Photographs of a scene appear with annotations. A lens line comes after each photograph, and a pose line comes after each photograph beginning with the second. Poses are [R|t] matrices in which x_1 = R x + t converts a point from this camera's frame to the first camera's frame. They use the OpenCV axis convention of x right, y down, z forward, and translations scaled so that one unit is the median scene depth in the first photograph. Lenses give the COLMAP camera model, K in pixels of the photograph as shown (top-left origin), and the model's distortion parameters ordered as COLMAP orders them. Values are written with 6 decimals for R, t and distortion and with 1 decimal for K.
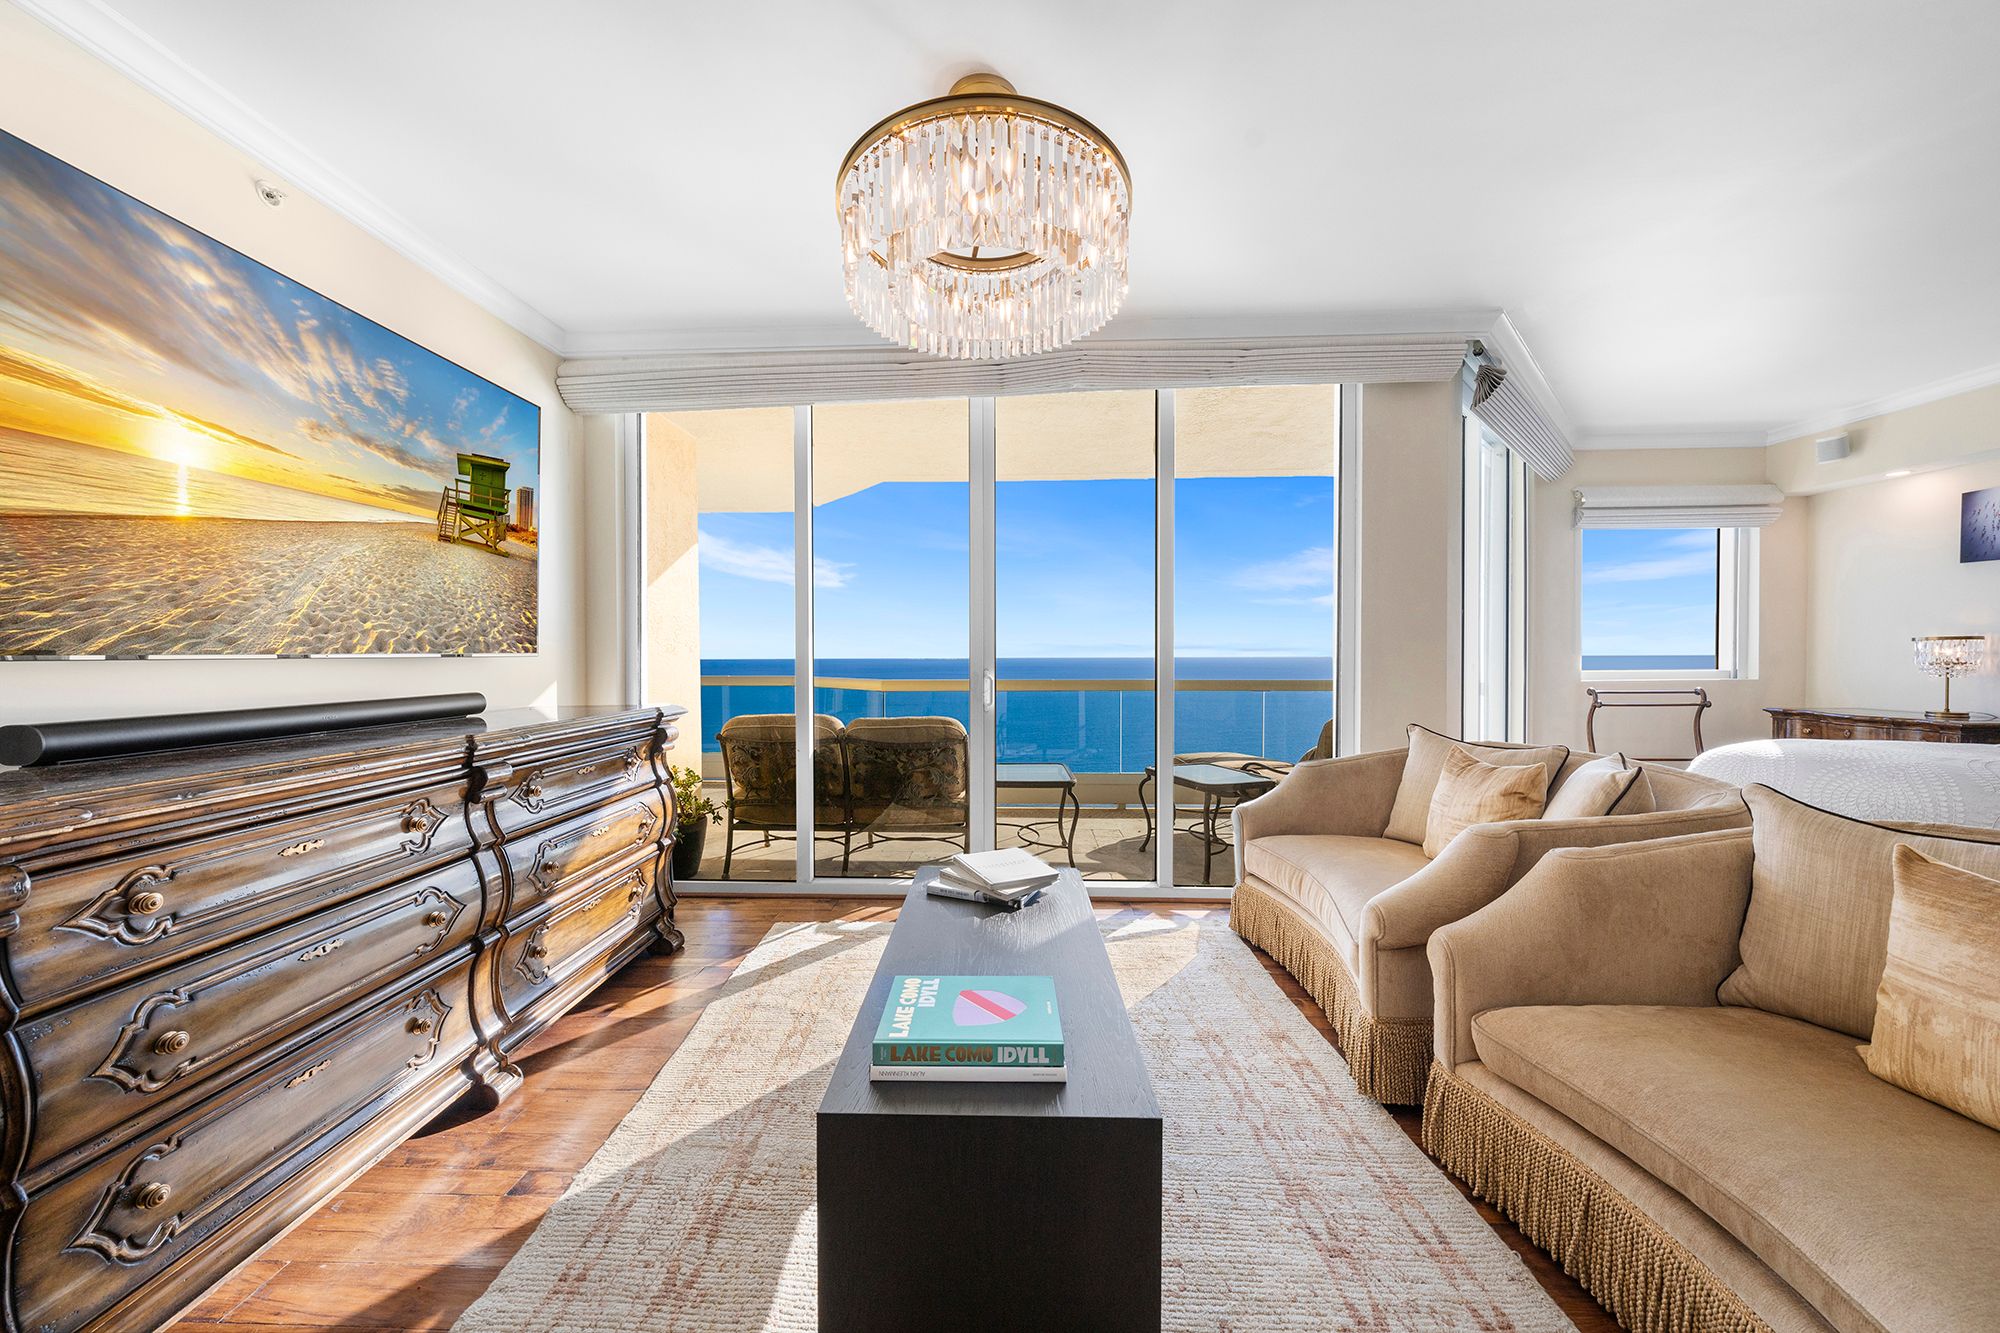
lens RADIAL K [[689.9, 0, 1002.0], [0, 689.9, 640.8], [0, 0, 1]] dist [-0.003382, 0.000465]
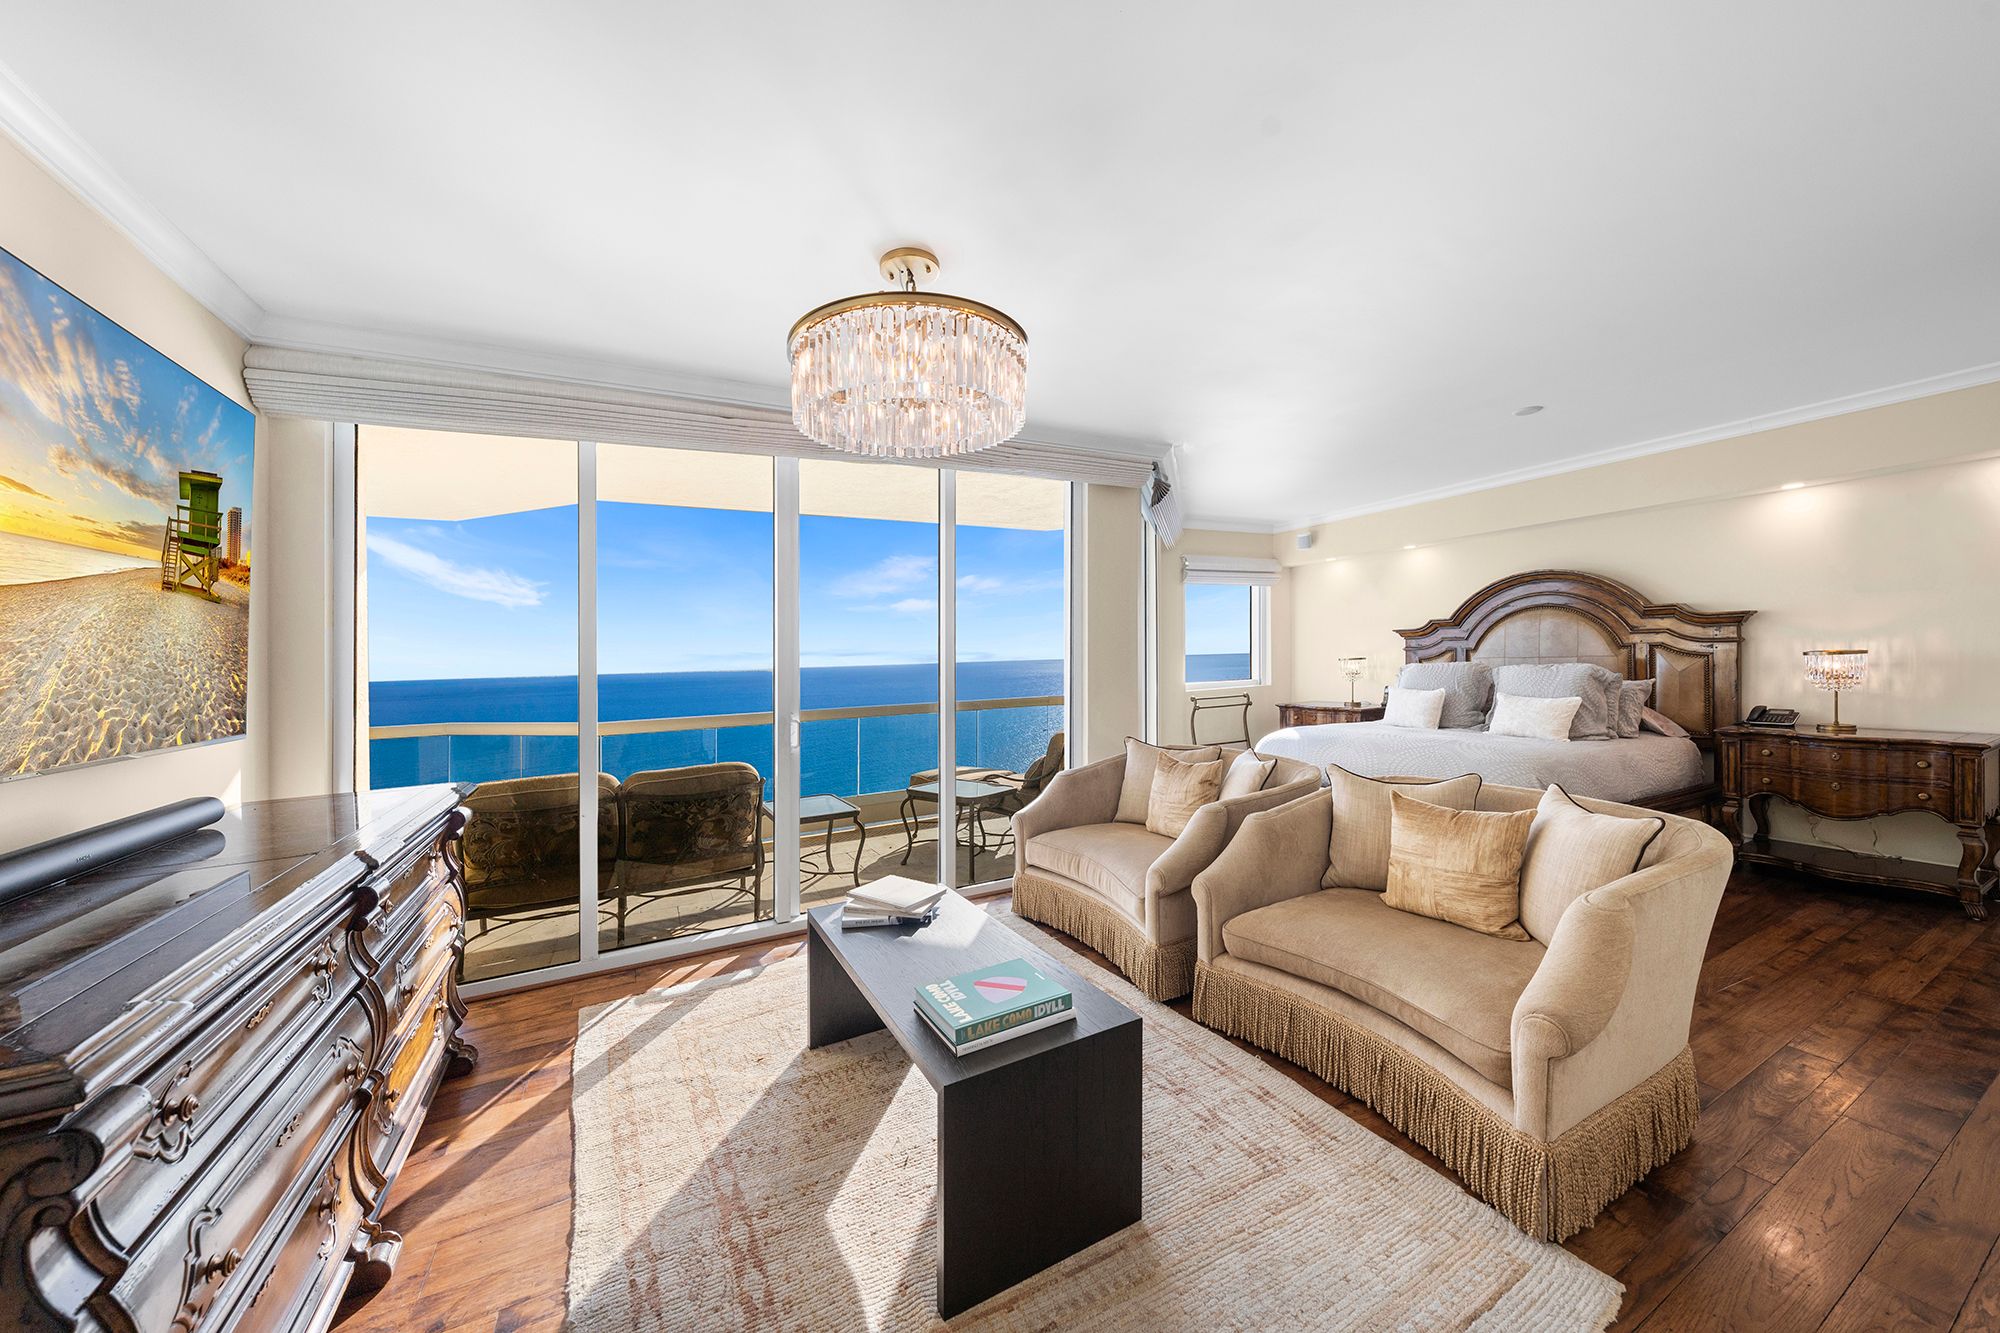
lens RADIAL K [[689.9, 0, 1023.7], [0, 689.9, 647.0], [0, 0, 1]] dist [-0.003382, 0.000465]
pose [[0.861645, -0.010274, 0.507408, -0.359966], [0.013892, 0.999898, -0.003343, -0.072561], [-0.507322, 0.009929, 0.861700, -0.108477]]
